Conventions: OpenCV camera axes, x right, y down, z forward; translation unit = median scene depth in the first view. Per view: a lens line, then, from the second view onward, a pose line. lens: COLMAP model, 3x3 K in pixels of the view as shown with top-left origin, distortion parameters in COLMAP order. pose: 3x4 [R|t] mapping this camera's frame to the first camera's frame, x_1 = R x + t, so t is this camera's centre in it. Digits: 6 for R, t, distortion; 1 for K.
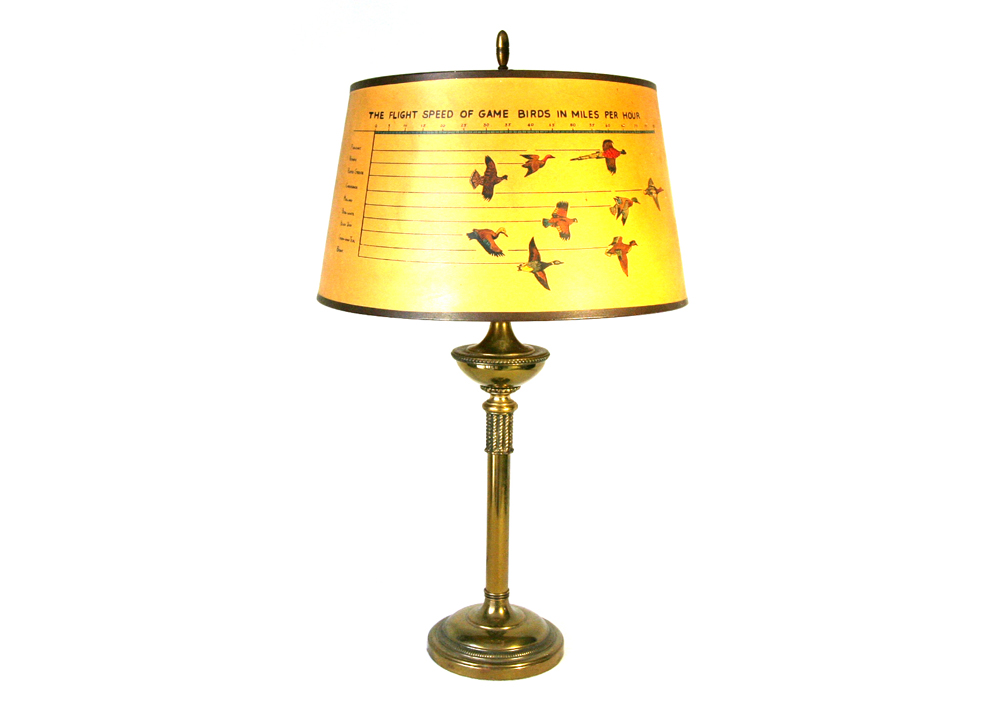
lens RADIAL K [[1024.3, 0, 500.7], [0, 1024.3, 356.0], [0, 0, 1]] dist [-0.001951, 0.000000]
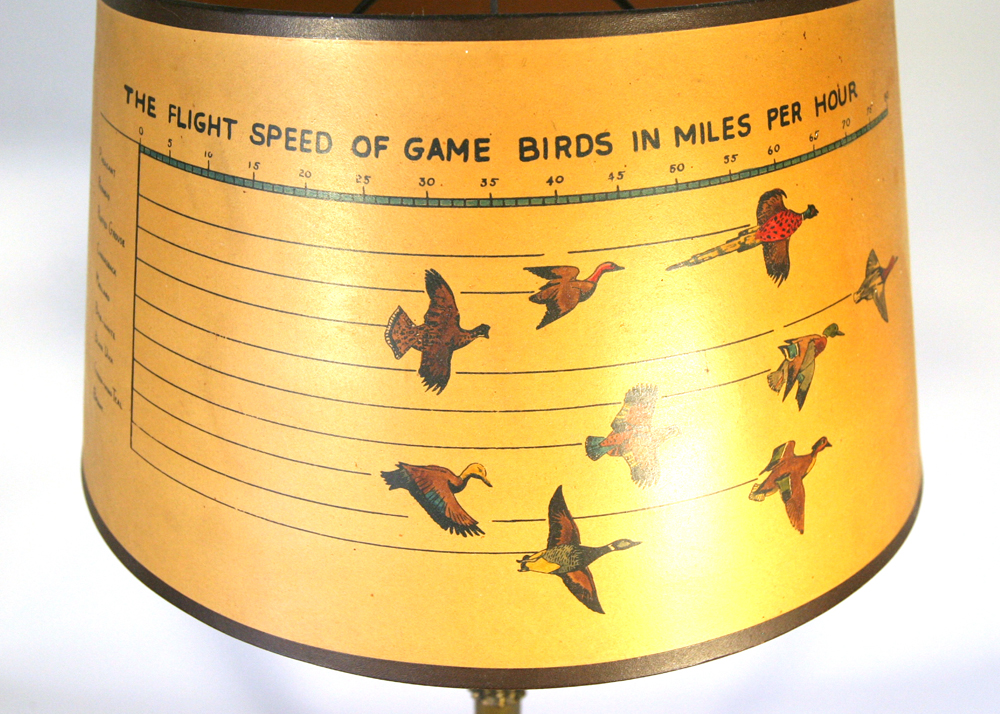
lens RADIAL K [[1242.2, 0, 501.2], [0, 1242.2, 357.7], [0, 0, 1]] dist [-0.039606, 0.000000]
pose [[0.999433, 0.002298, -0.033606, 0.025169], [0.007625, 0.956345, 0.292141, -0.289318], [0.032810, -0.292231, 0.955785, 0.578787]]
